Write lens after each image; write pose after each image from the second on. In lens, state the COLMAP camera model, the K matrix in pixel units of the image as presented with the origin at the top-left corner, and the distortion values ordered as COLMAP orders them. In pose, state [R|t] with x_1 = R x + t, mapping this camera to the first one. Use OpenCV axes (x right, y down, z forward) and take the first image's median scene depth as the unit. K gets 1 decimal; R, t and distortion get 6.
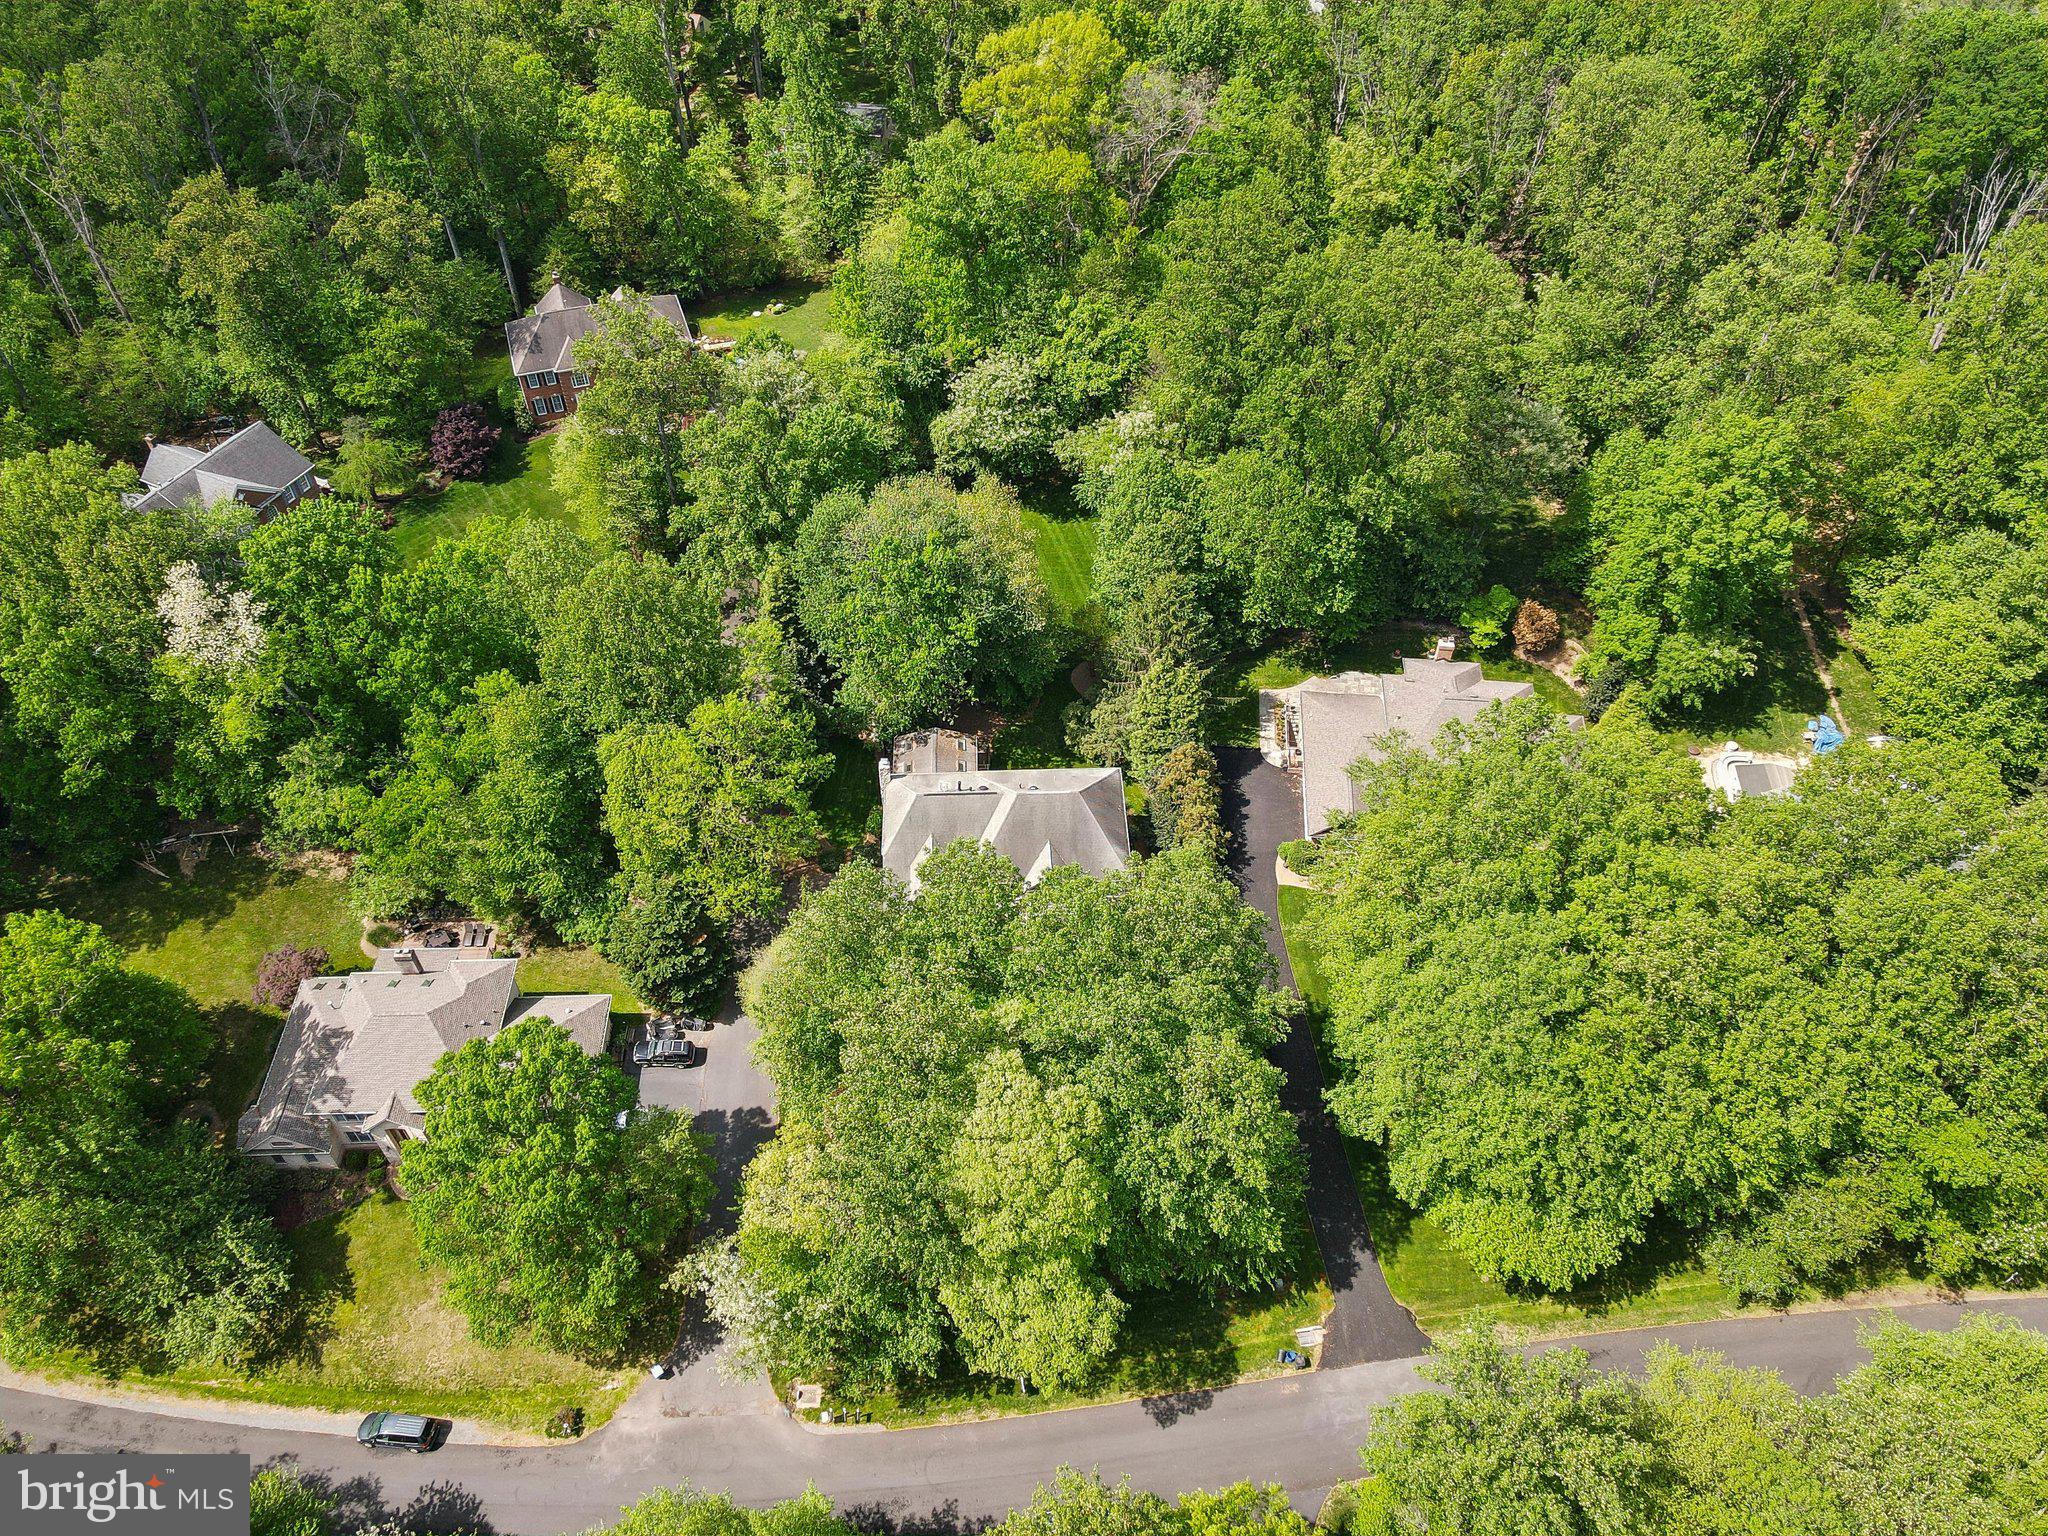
lens RADIAL K [[1470.0, 0, 1024.0], [0, 1470.0, 768.0], [0, 0, 1]] dist [0.037928, -0.001209]
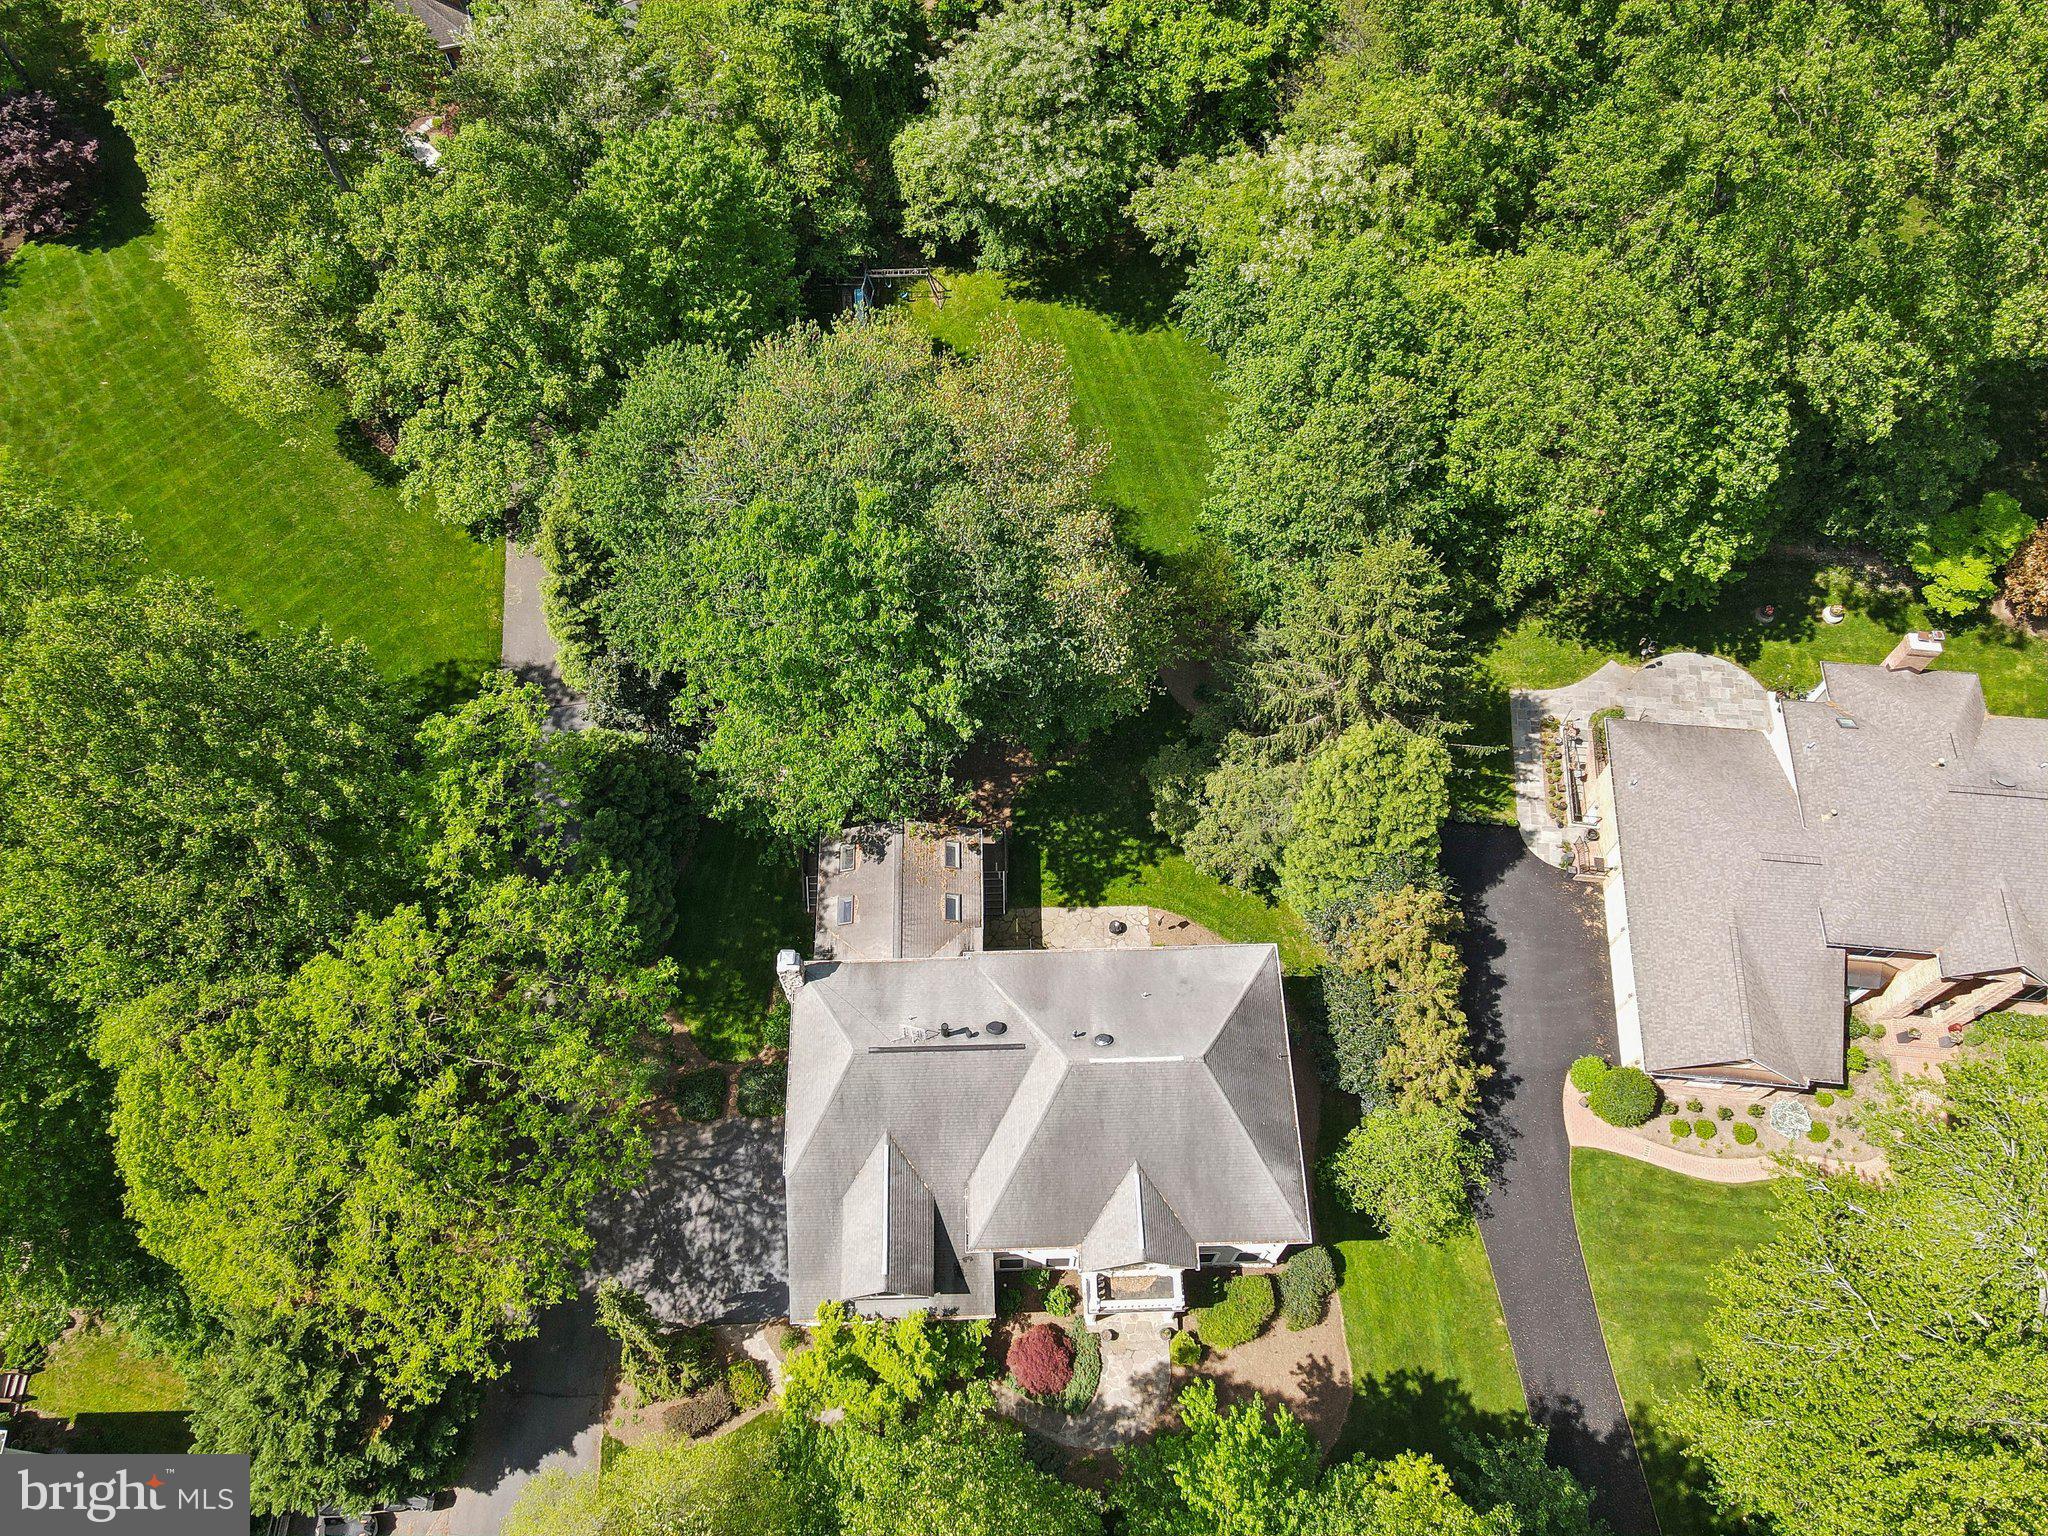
lens RADIAL K [[1470.0, 0, 1024.0], [0, 1470.0, 768.0], [0, 0, 1]] dist [0.037928, -0.001209]
pose [[0.999976, 0.003526, -0.005931, -0.014244], [-0.002071, 0.973317, 0.229456, -0.154043], [0.006582, -0.229438, 0.973301, 0.486723]]
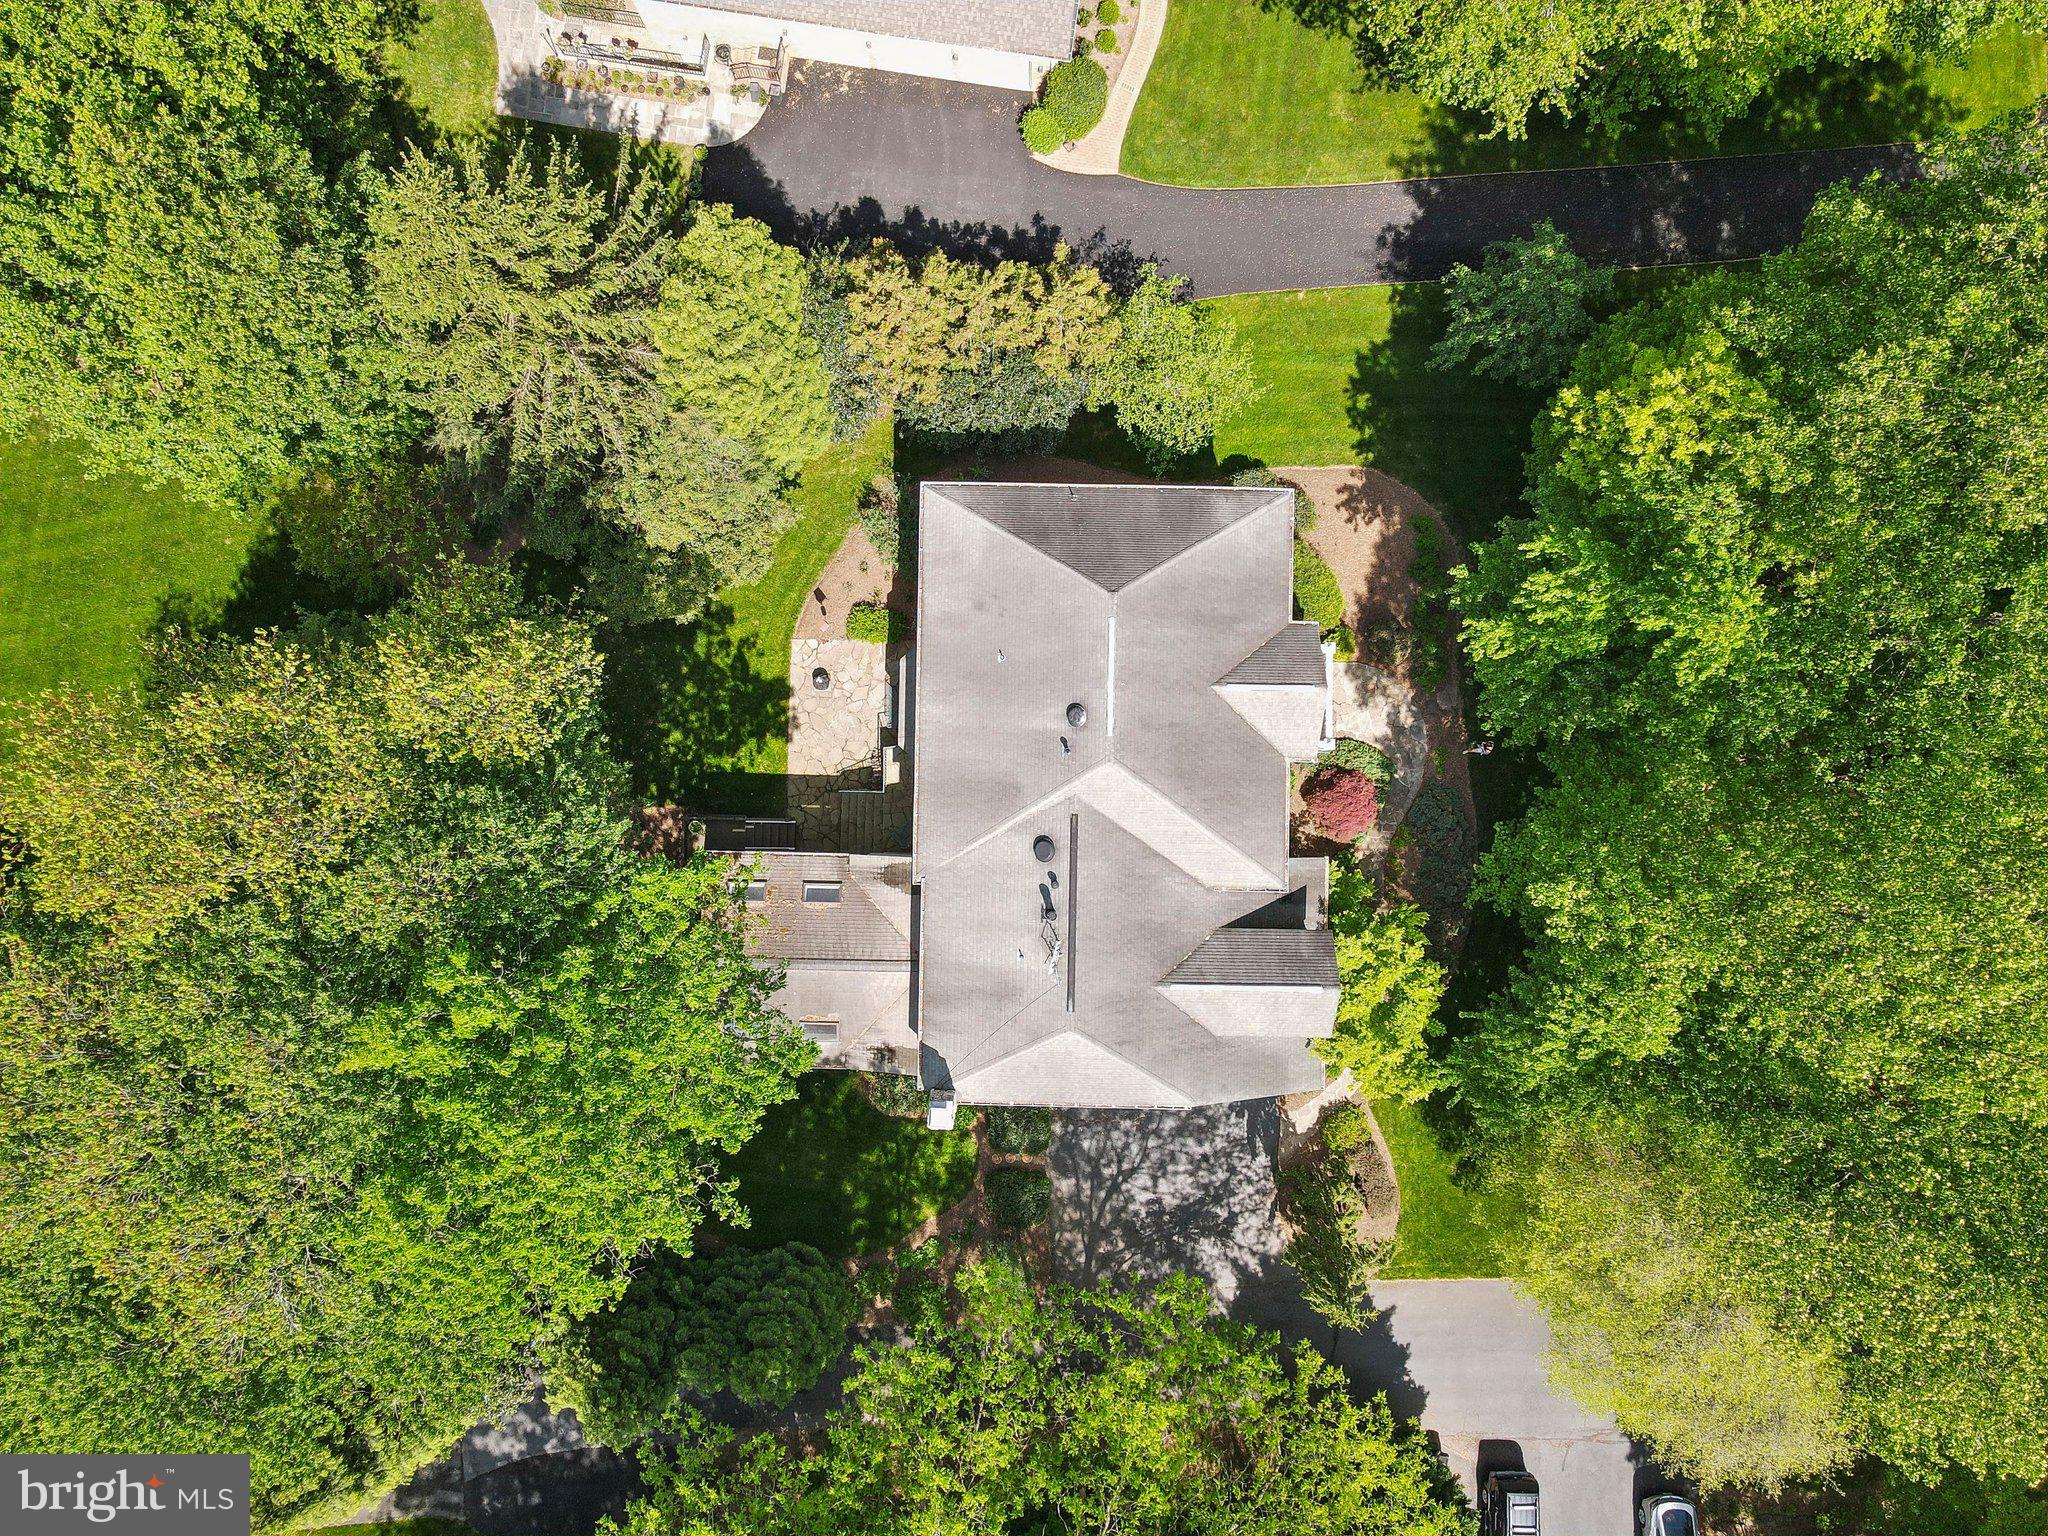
lens RADIAL K [[1494.5, 0, 1017.1], [0, 1494.5, 748.0], [0, 0, 1]] dist [-0.000771, 0.087445]
pose [[0.052621, -0.998473, 0.016841, -0.007661], [0.744665, 0.050470, 0.665527, -0.214732], [-0.665361, -0.022480, 0.746183, 0.629835]]
